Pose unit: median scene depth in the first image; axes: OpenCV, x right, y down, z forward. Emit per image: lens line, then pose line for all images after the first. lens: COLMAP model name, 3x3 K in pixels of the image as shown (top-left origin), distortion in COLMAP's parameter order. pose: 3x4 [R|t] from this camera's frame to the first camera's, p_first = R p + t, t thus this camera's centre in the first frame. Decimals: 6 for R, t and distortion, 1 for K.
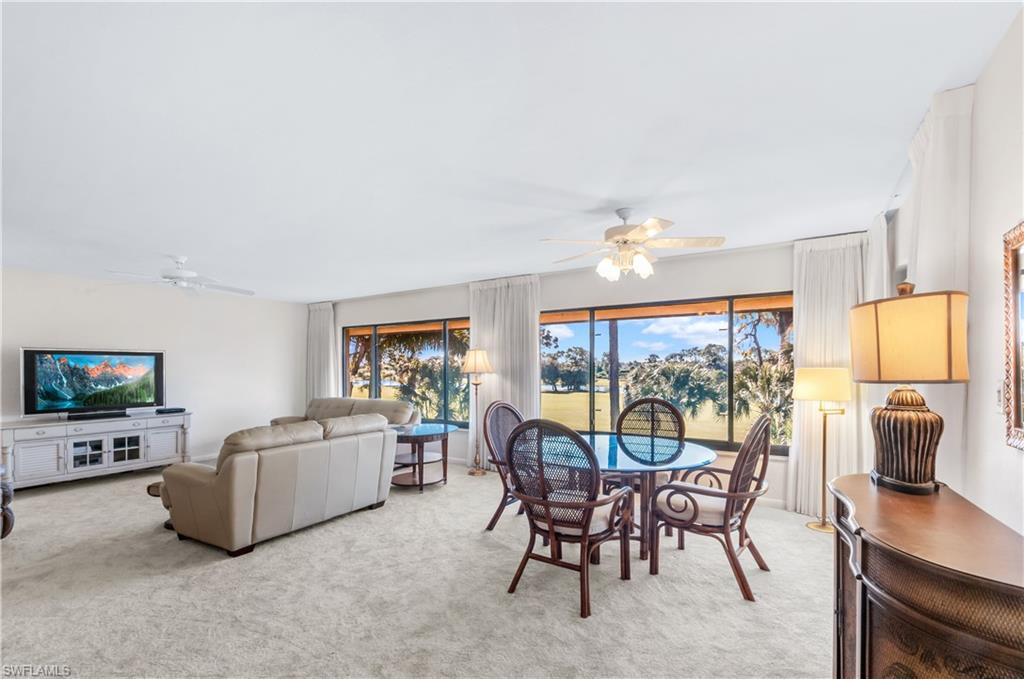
lens RADIAL K [[456.5, 0, 500.0], [0, 456.5, 370.2], [0, 0, 1]] dist [-0.002312, 0.000625]
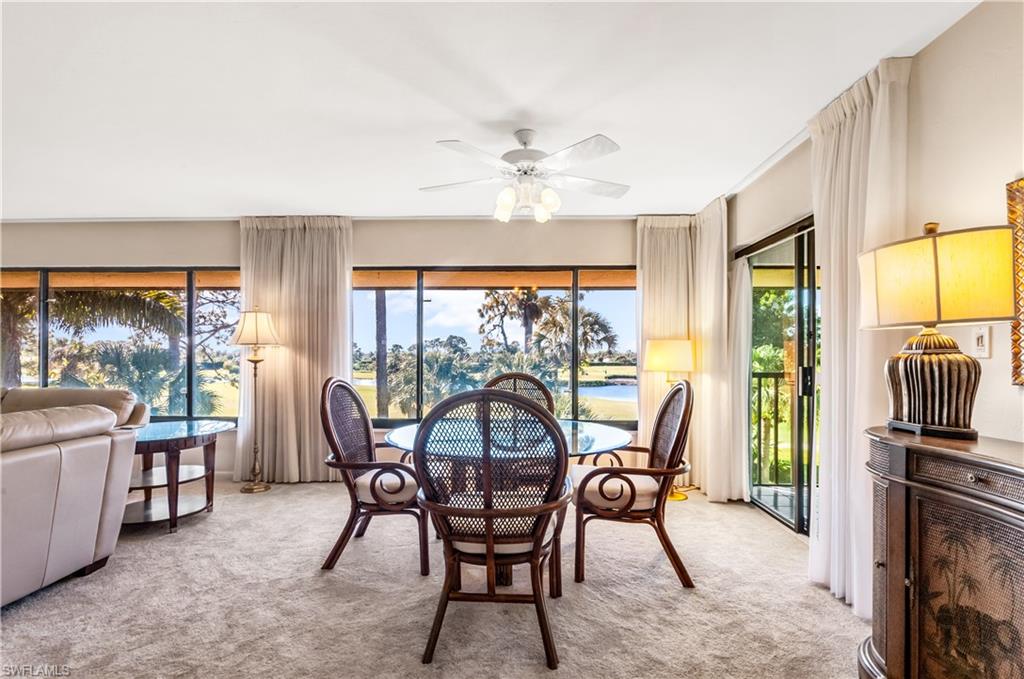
lens RADIAL K [[491.8, 0, 509.0], [0, 491.8, 355.6], [0, 0, 1]] dist [-0.005750, -0.000842]
pose [[0.852338, 0.011849, 0.522857, -0.152194], [-0.006163, 0.999901, -0.012613, 0.039250], [-0.522955, 0.007529, 0.852327, 0.214539]]
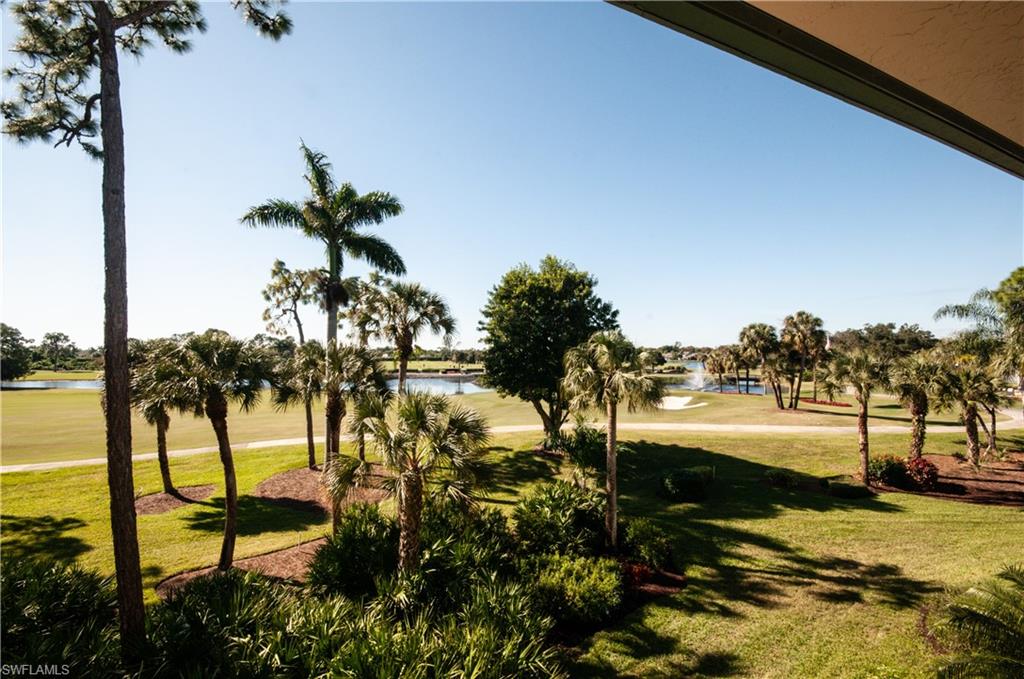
lens RADIAL K [[456.5, 0, 517.3], [0, 456.5, 345.1], [0, 0, 1]] dist [-0.002312, 0.000625]
pose [[0.517158, 0.021617, 0.855617, 0.172300], [0.003189, 0.999625, -0.027183, 0.123993], [-0.855884, 0.016787, 0.516895, 1.347618]]
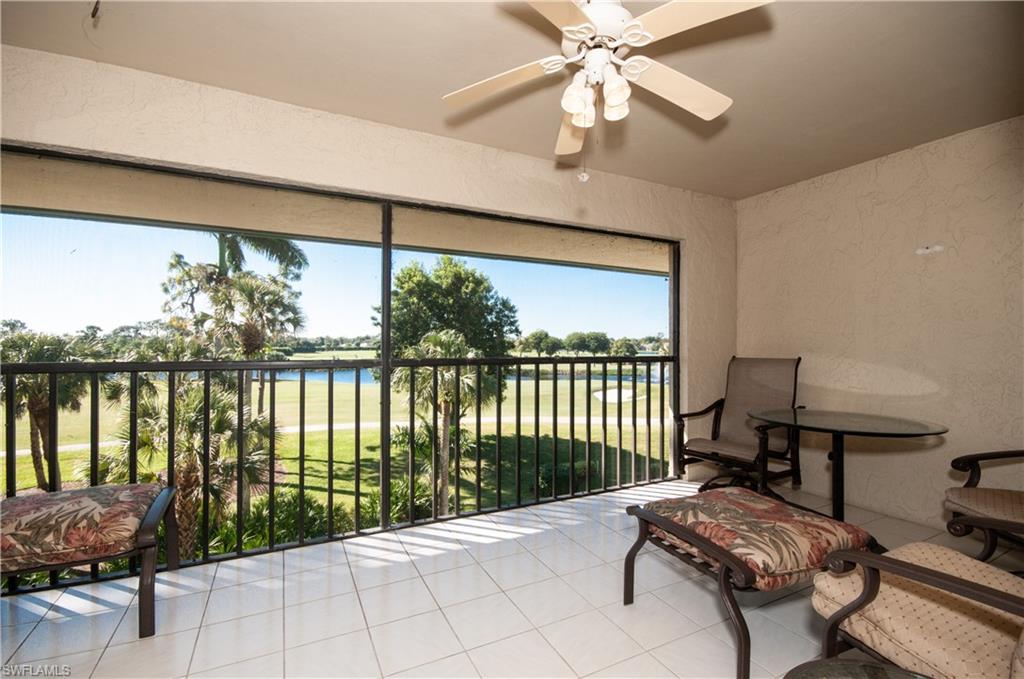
lens RADIAL K [[456.5, 0, 511.7], [0, 456.5, 341.6], [0, 0, 1]] dist [-0.002312, 0.000625]
pose [[0.488088, 0.011884, 0.872713, 0.718040], [-0.002106, 0.999920, -0.012438, 0.041912], [-0.872792, 0.004233, 0.488074, 0.212523]]
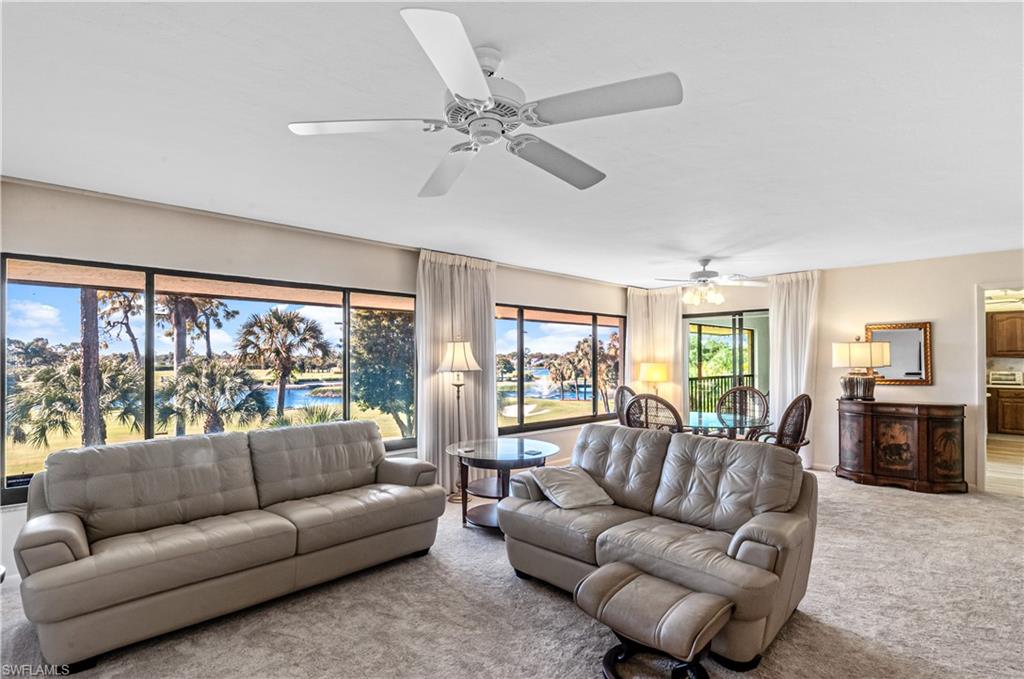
lens RADIAL K [[491.8, 0, 514.1], [0, 491.8, 354.8], [0, 0, 1]] dist [-0.005750, -0.000842]
pose [[0.228453, 0.016631, 0.973413, -1.125611], [0.006016, 0.999811, -0.018494, -0.006084], [-0.973536, 0.010081, 0.228309, 0.960197]]
